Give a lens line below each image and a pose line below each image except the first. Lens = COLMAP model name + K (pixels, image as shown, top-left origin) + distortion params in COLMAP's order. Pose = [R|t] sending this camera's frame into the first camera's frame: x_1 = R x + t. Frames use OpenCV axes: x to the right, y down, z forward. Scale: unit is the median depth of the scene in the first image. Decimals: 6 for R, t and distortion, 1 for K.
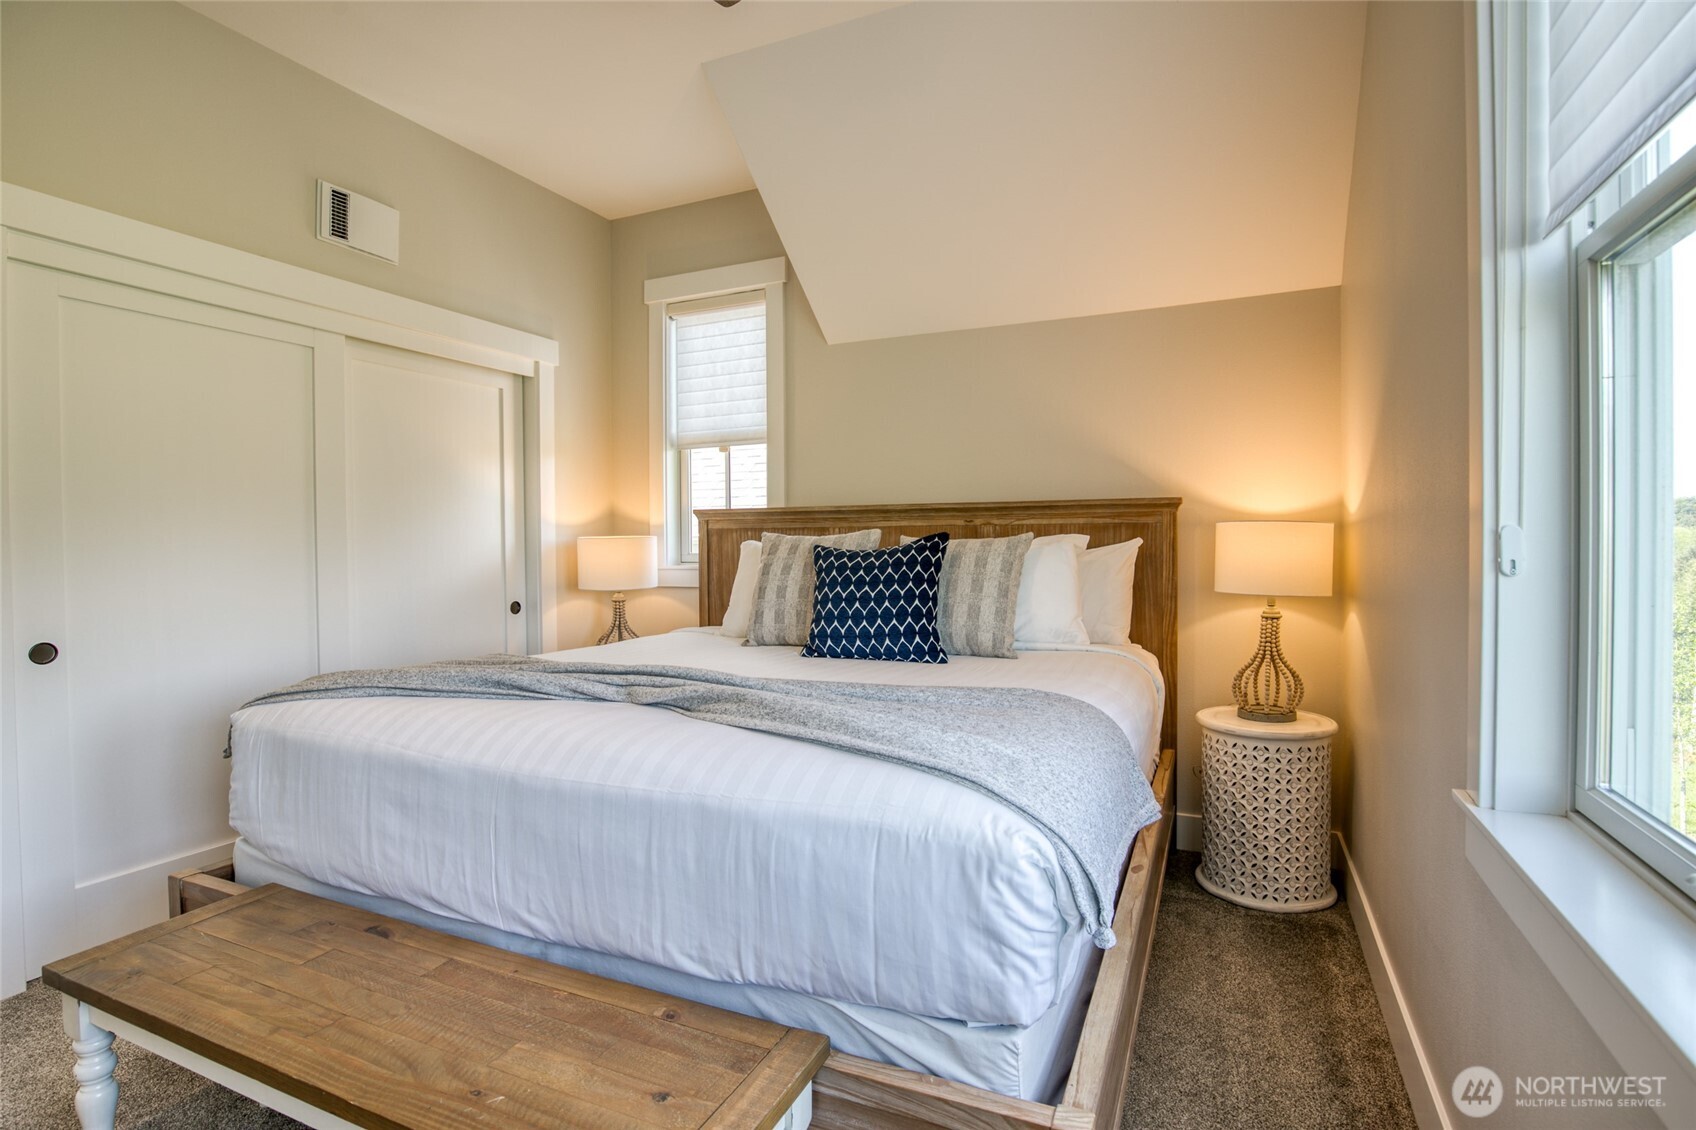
lens RADIAL K [[782.0, 0, 847.7], [0, 782.0, 564.8], [0, 0, 1]] dist [-0.028235, 0.003188]
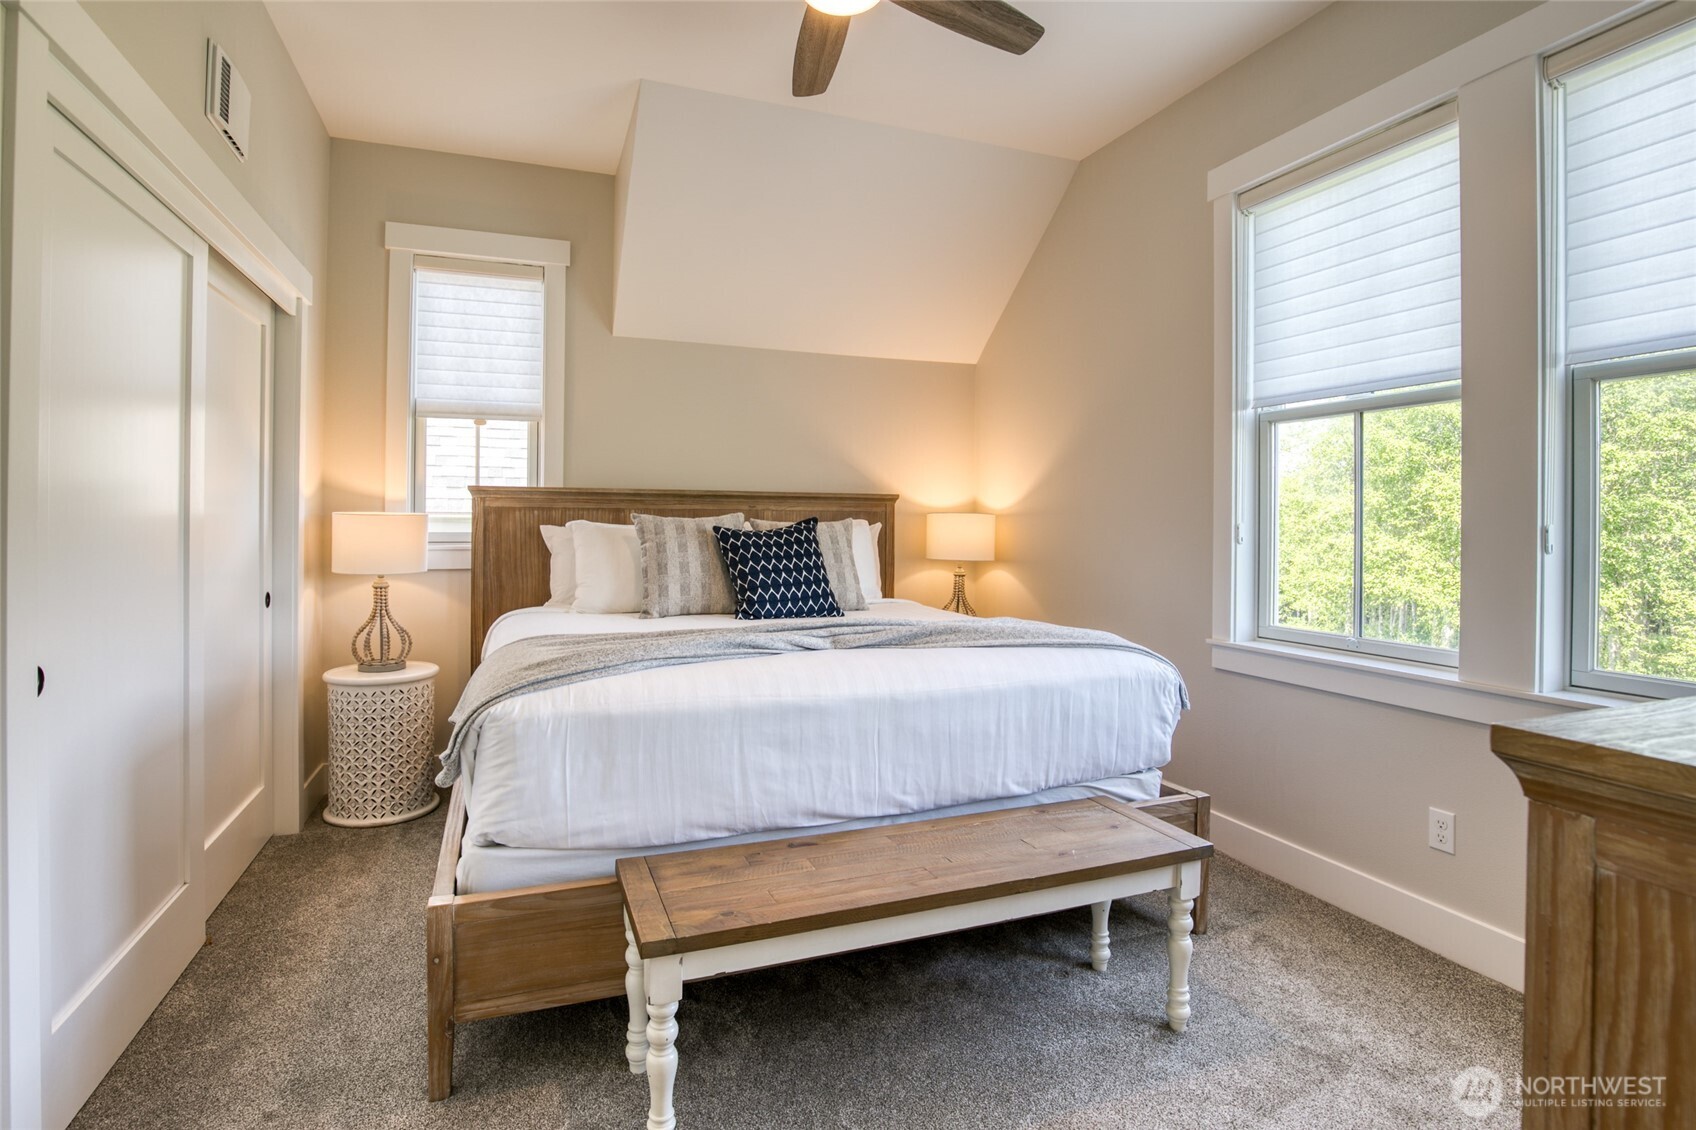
lens RADIAL K [[782.0, 0, 842.7], [0, 782.0, 533.9], [0, 0, 1]] dist [-0.028235, 0.003188]
pose [[0.729191, 0.001672, 0.684308, -1.173778], [0.007527, 0.999917, -0.010463, -0.000098], [-0.684269, 0.012780, 0.729118, 0.045168]]
